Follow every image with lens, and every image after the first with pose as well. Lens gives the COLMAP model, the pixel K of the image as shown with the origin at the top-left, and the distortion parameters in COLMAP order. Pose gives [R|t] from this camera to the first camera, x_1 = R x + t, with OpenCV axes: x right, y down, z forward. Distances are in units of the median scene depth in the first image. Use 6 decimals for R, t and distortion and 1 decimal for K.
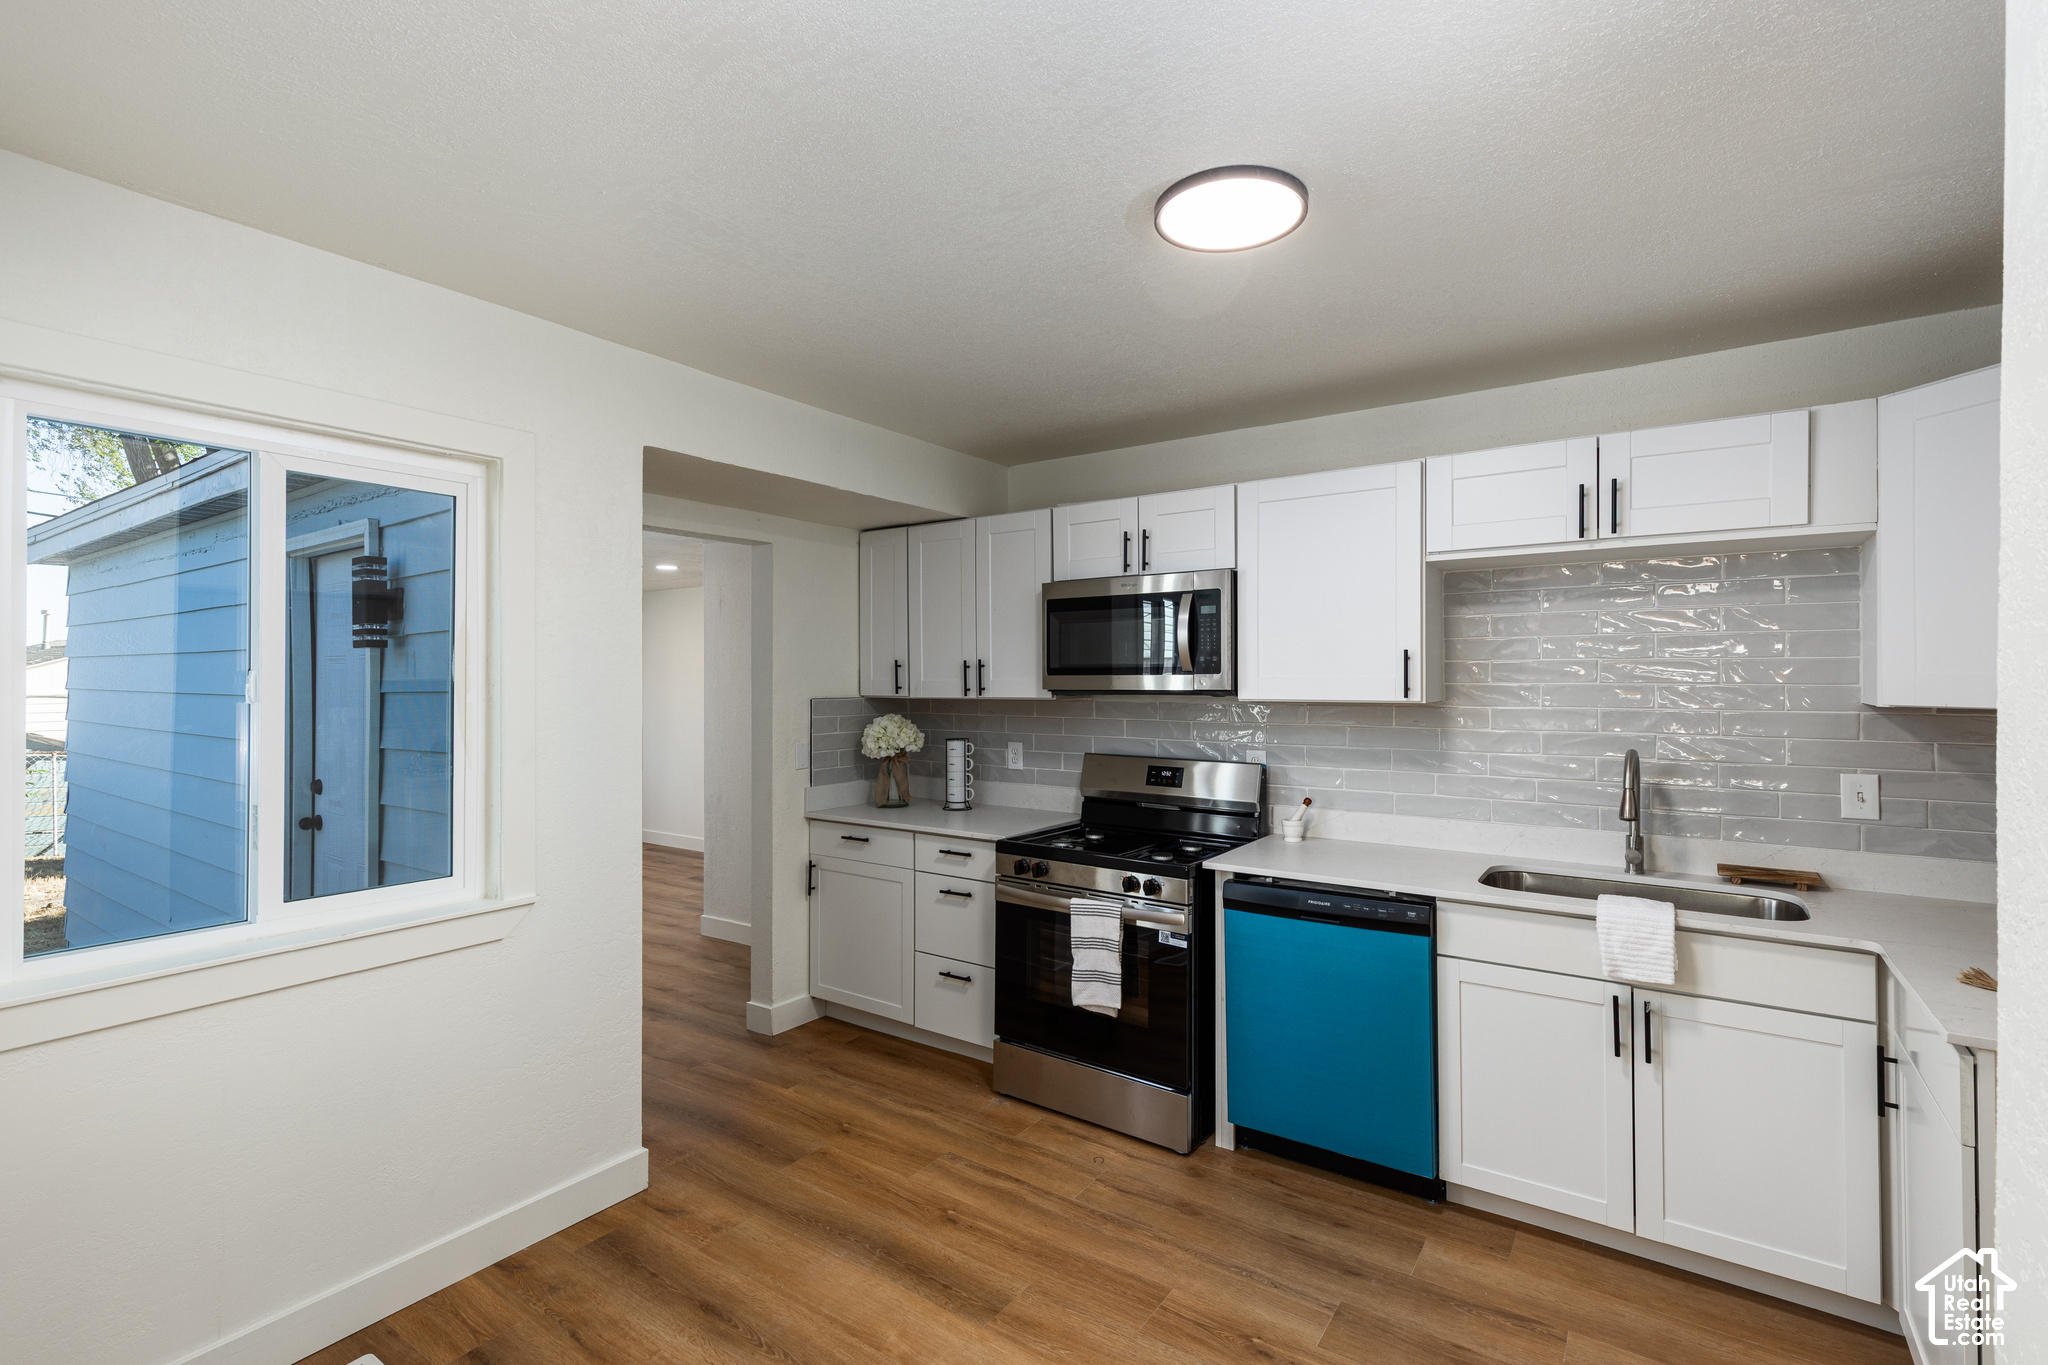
lens RADIAL K [[935.6, 0, 1018.4], [0, 935.6, 683.9], [0, 0, 1]] dist [0.006113, 0.000024]
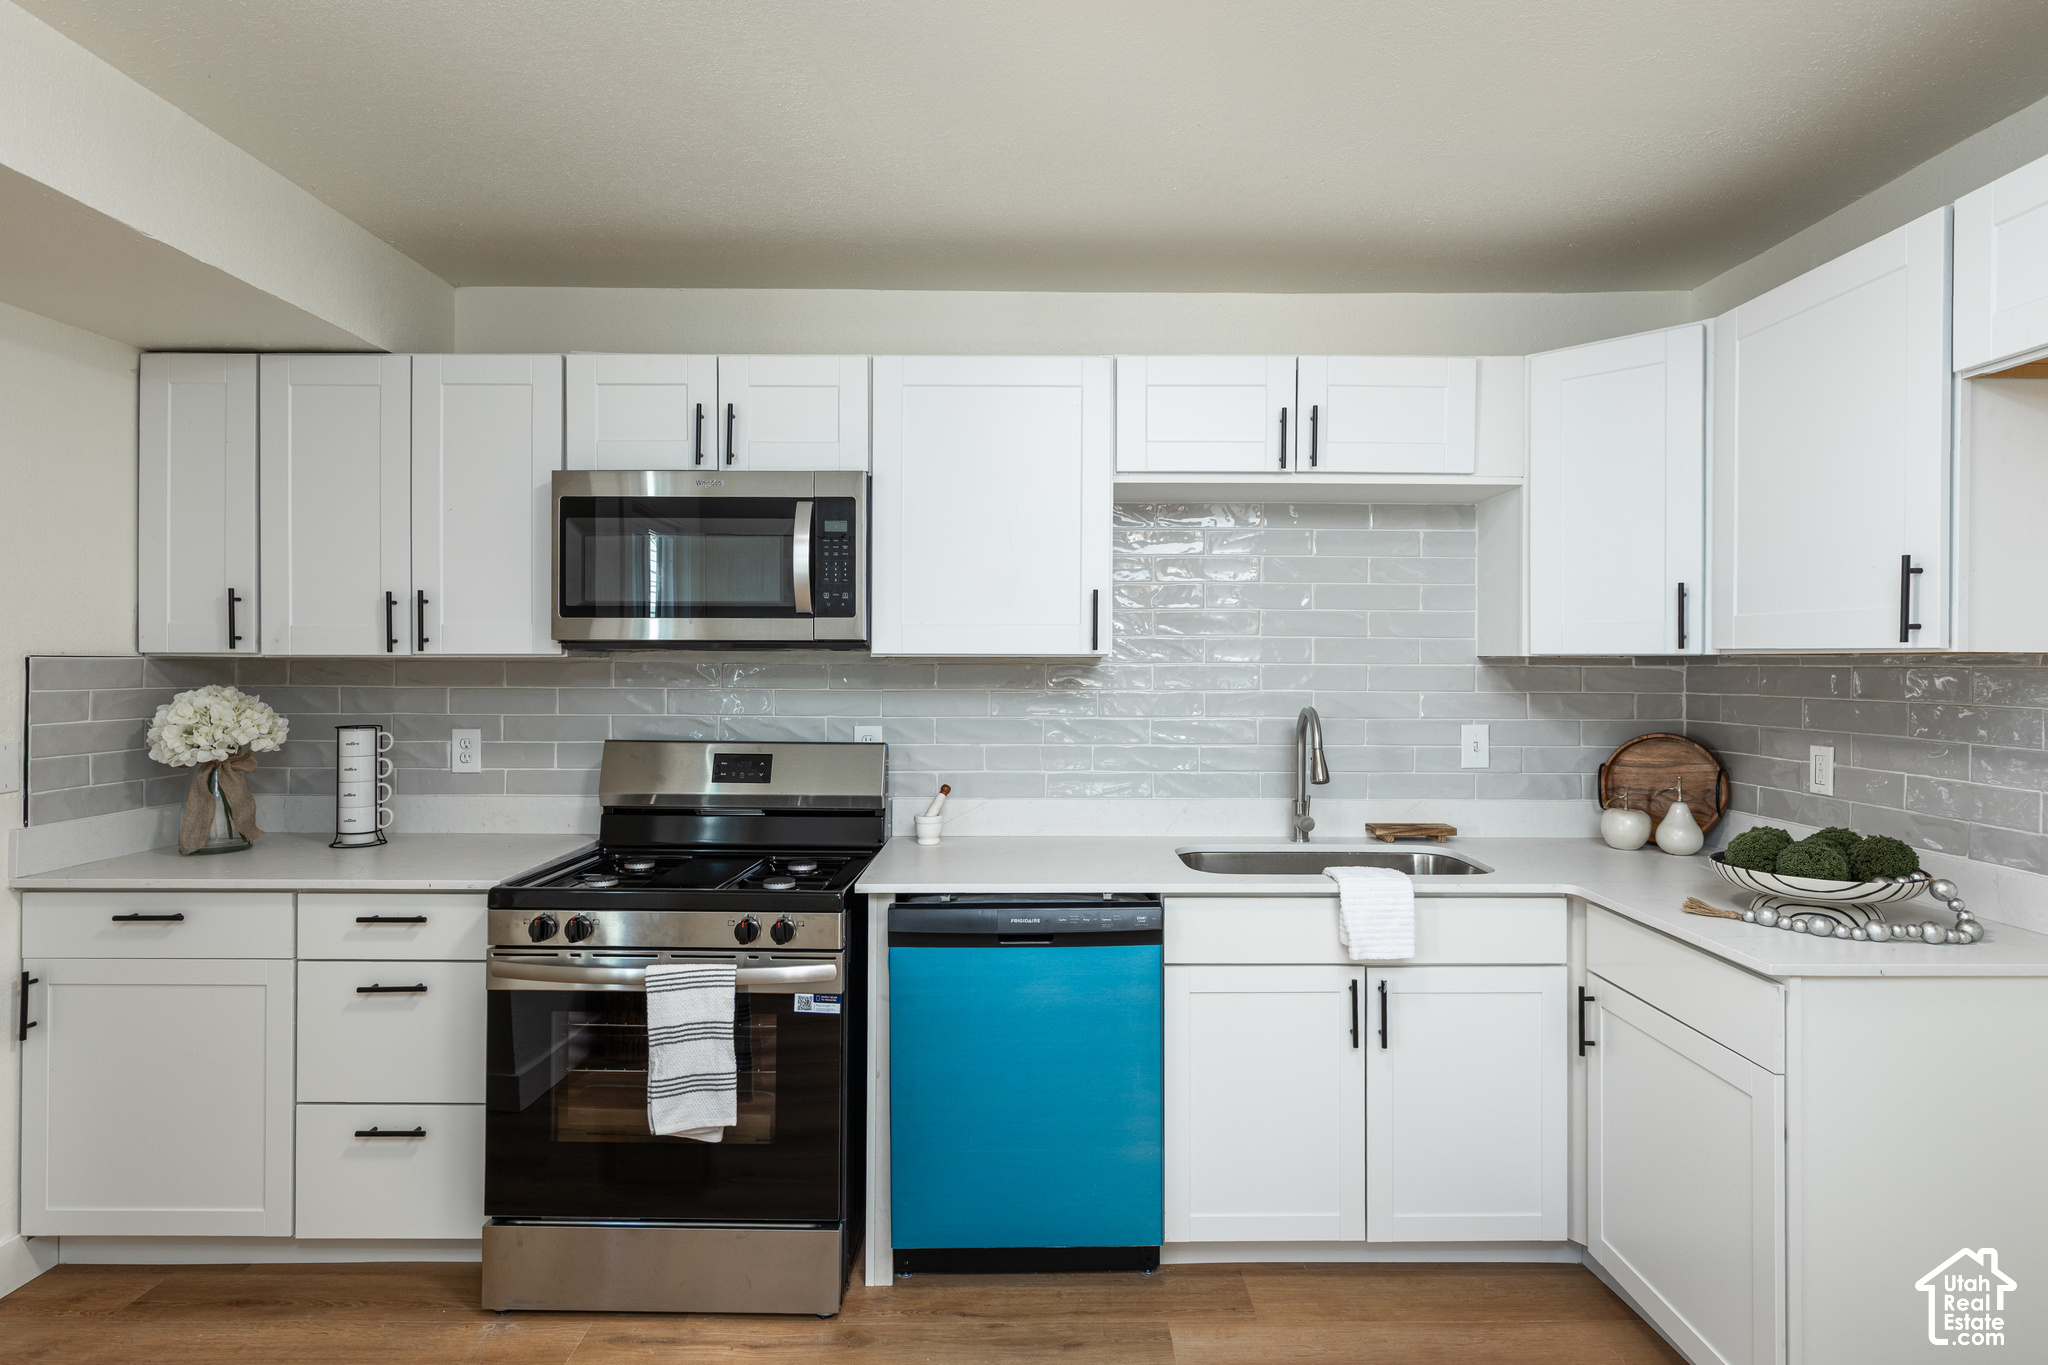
lens RADIAL K [[1072.6, 0, 1029.9], [0, 1072.6, 665.5], [0, 0, 1]] dist [-0.000224, -0.000232]
pose [[0.811803, 0.003554, 0.583920, -0.150715], [-0.002141, 0.999993, -0.003110, 0.028044], [-0.583927, 0.001275, 0.811805, 0.258131]]
